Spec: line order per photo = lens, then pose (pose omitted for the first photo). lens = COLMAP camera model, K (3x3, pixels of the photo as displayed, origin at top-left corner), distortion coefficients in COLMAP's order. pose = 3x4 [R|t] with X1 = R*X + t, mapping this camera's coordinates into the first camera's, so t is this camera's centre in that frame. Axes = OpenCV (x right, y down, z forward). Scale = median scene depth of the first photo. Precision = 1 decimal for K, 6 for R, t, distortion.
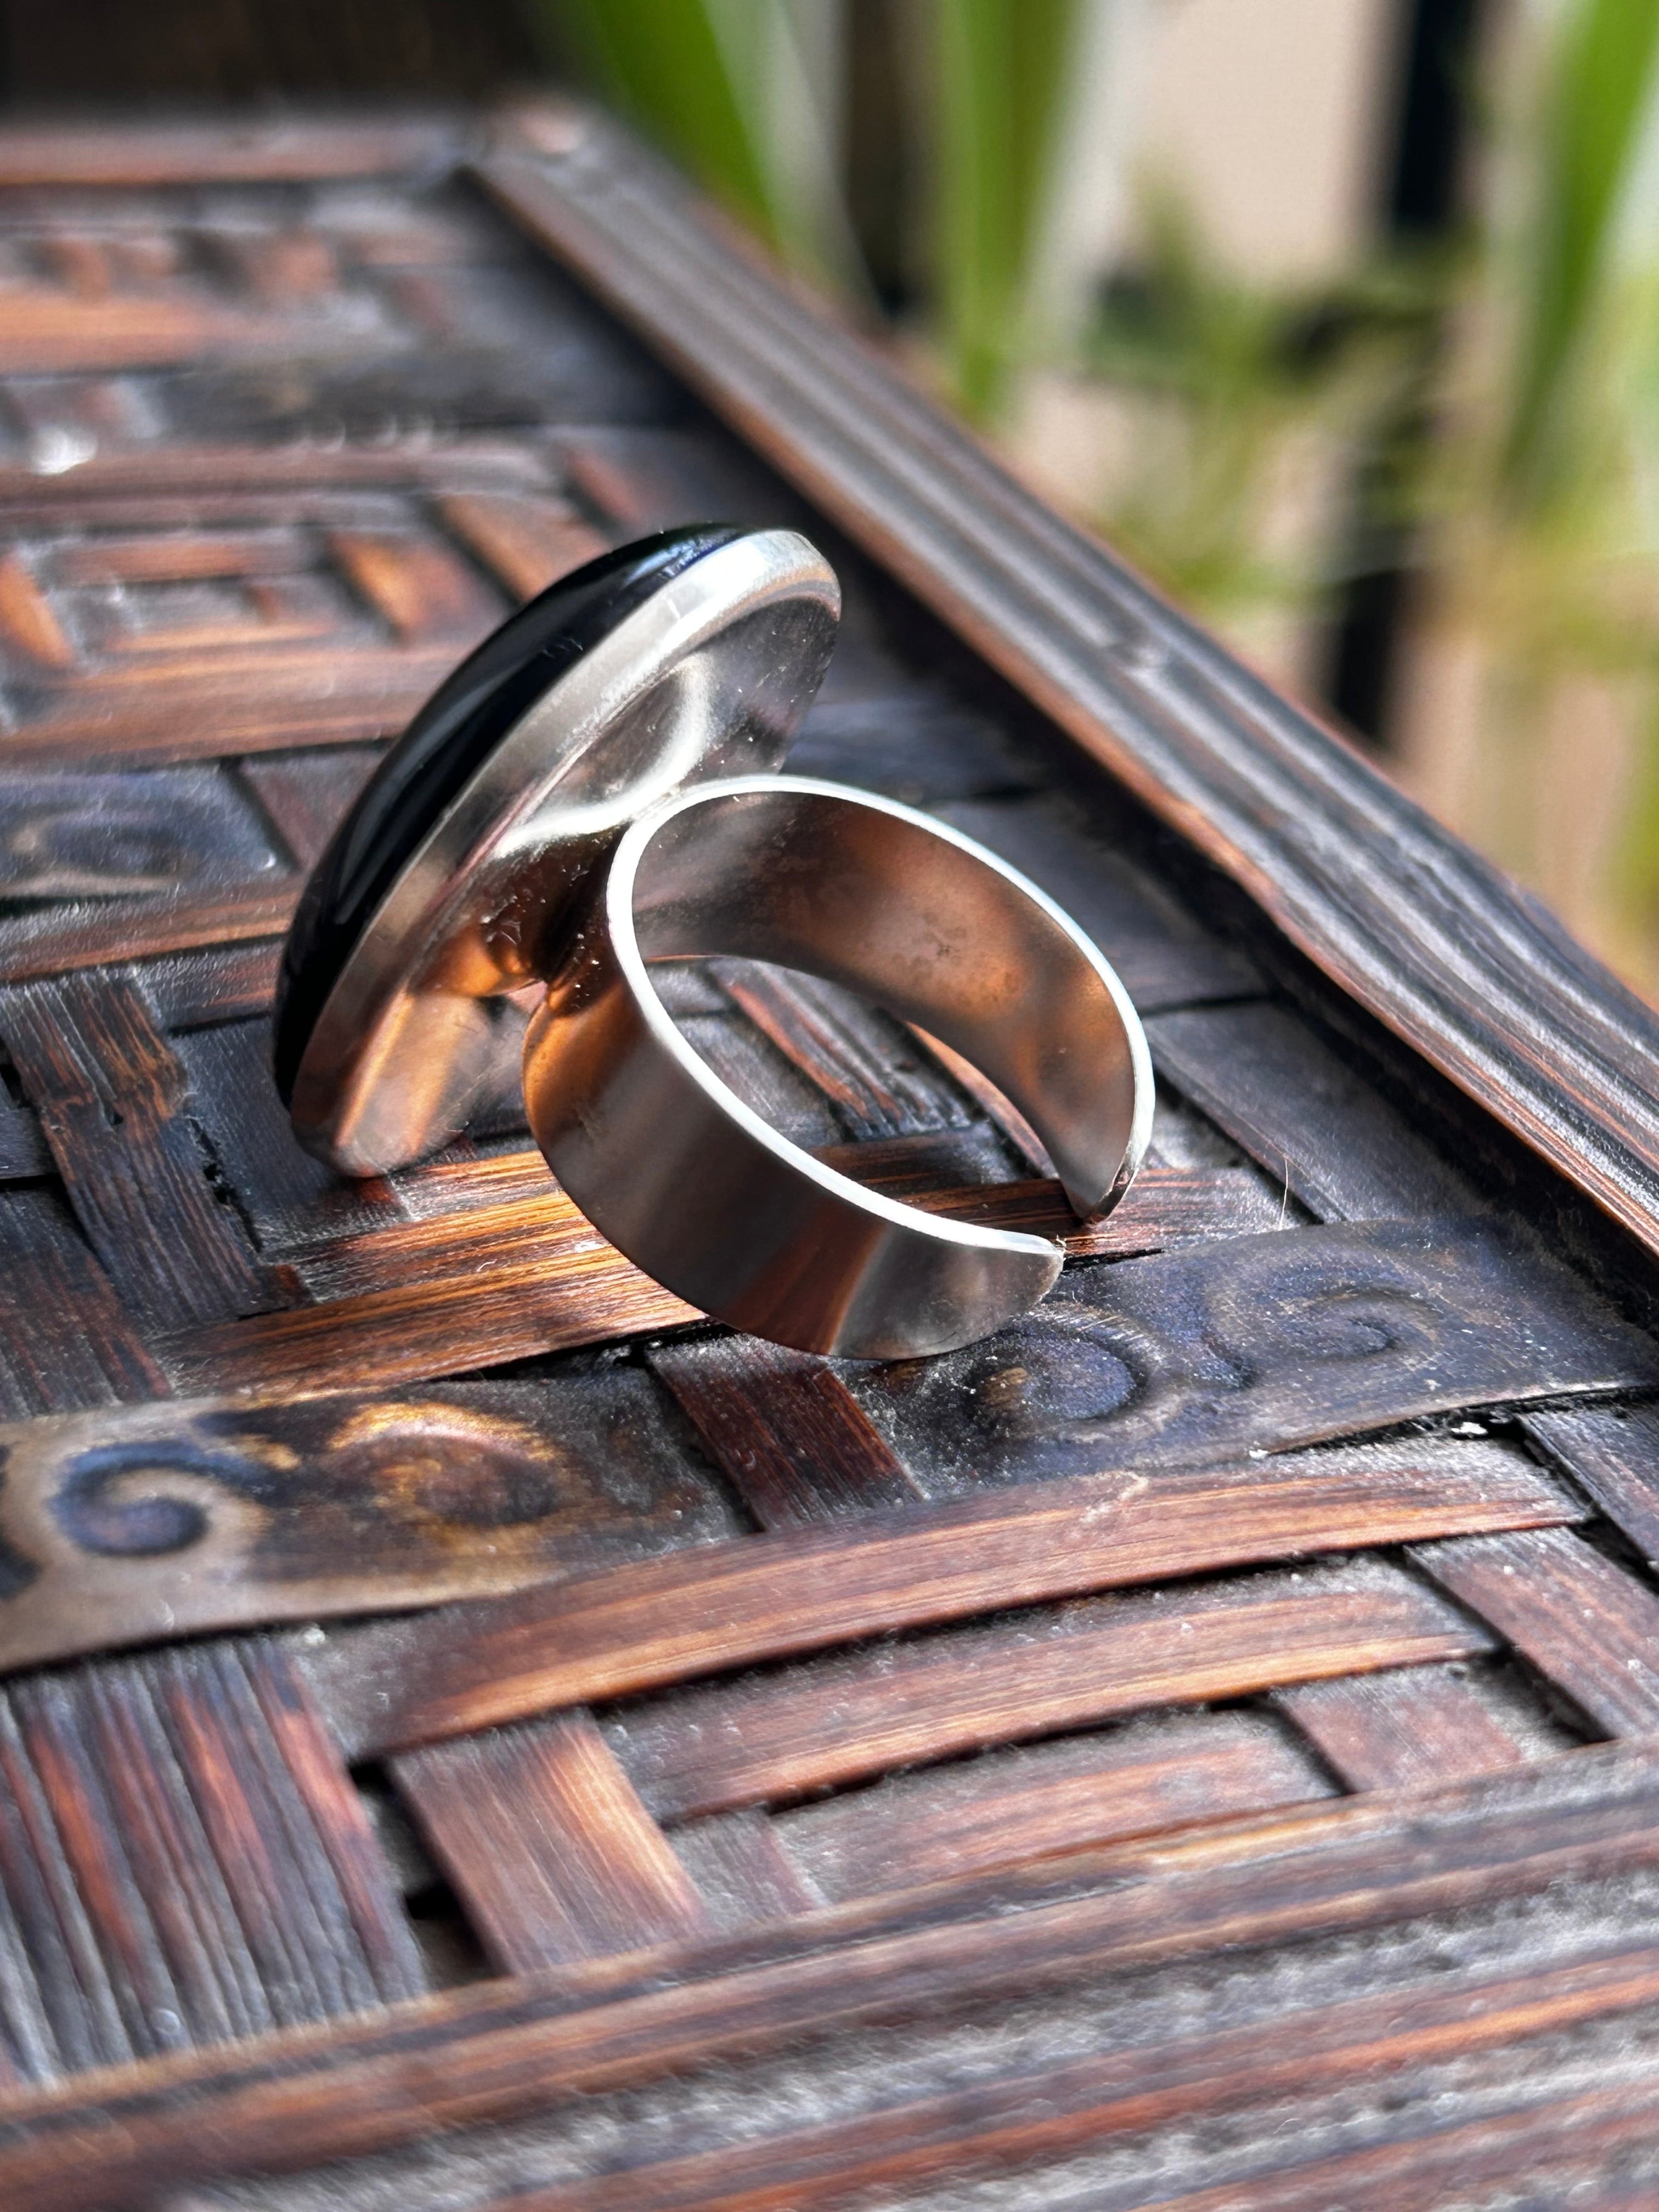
lens RADIAL K [[4299.7, 0, 799.8], [0, 4299.7, 1110.6], [0, 0, 1]] dist [0.385691, -2.461639]
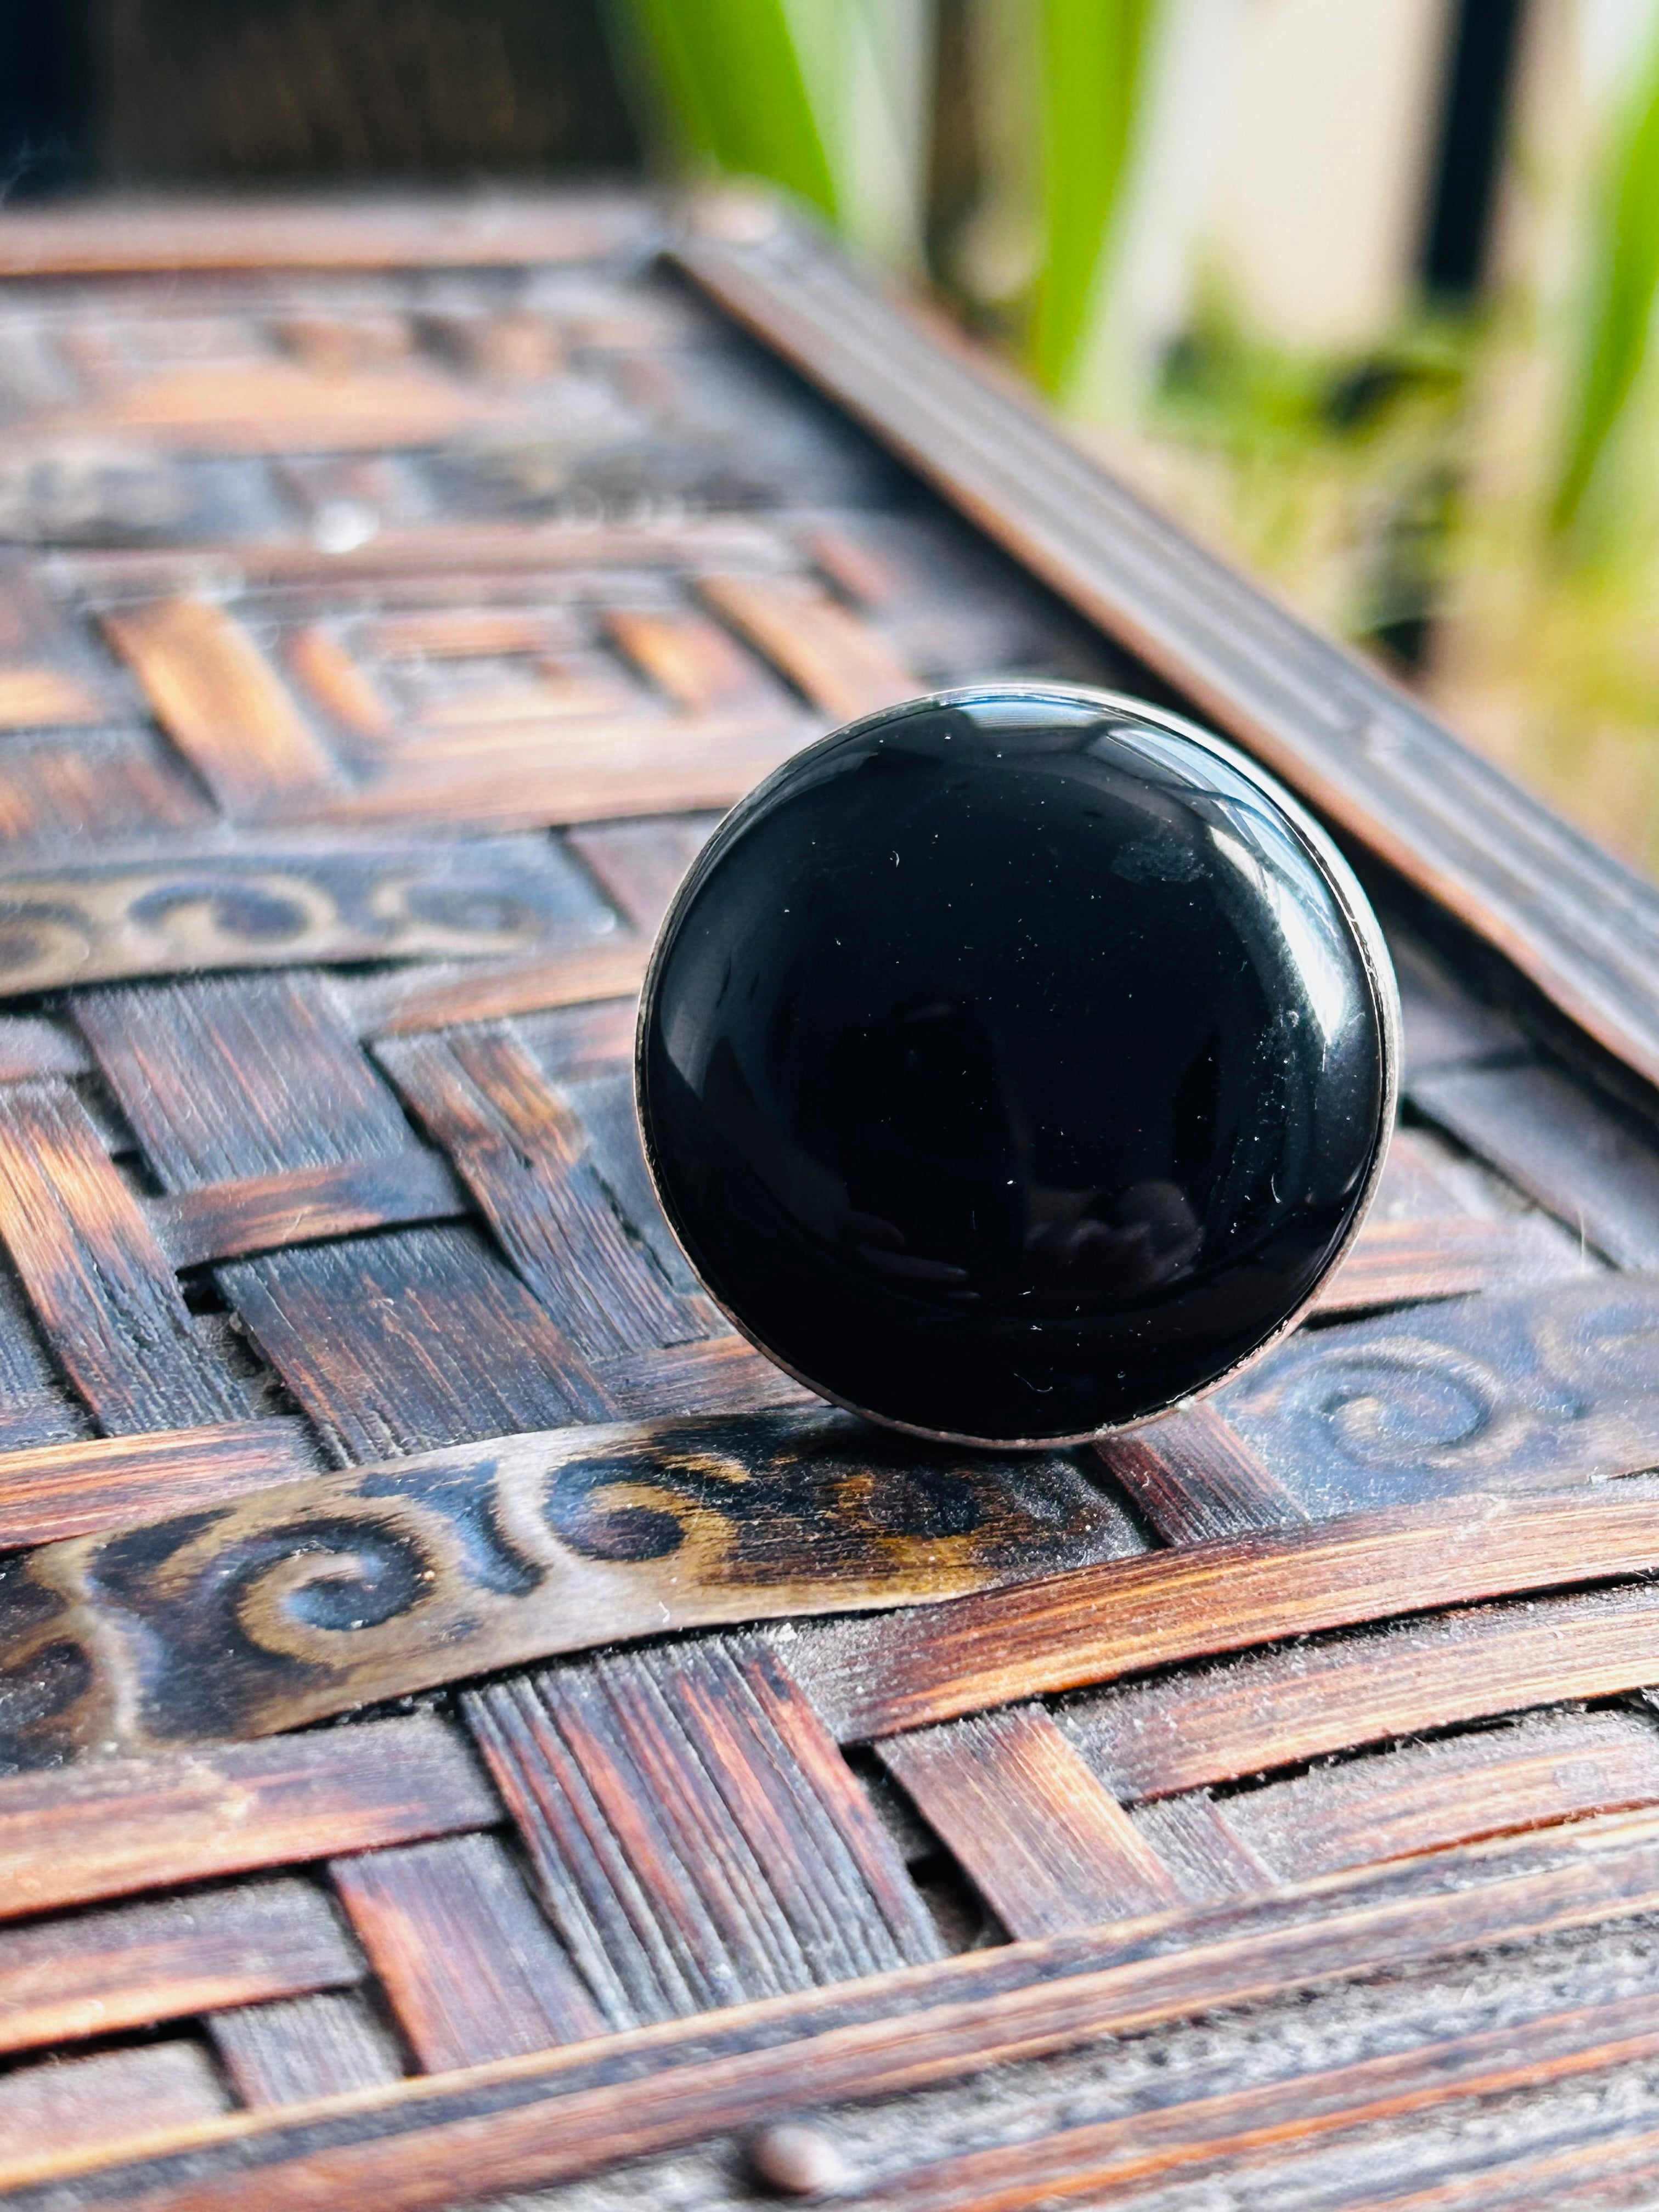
lens RADIAL K [[4299.7, 0, 799.8], [0, 4299.7, 1110.6], [0, 0, 1]] dist [0.385691, -2.461639]
pose [[0.999620, 0.009055, 0.026028, -0.129110], [-0.008955, 0.999952, -0.003974, -0.008328], [-0.026063, 0.003739, 0.999653, -0.103973]]
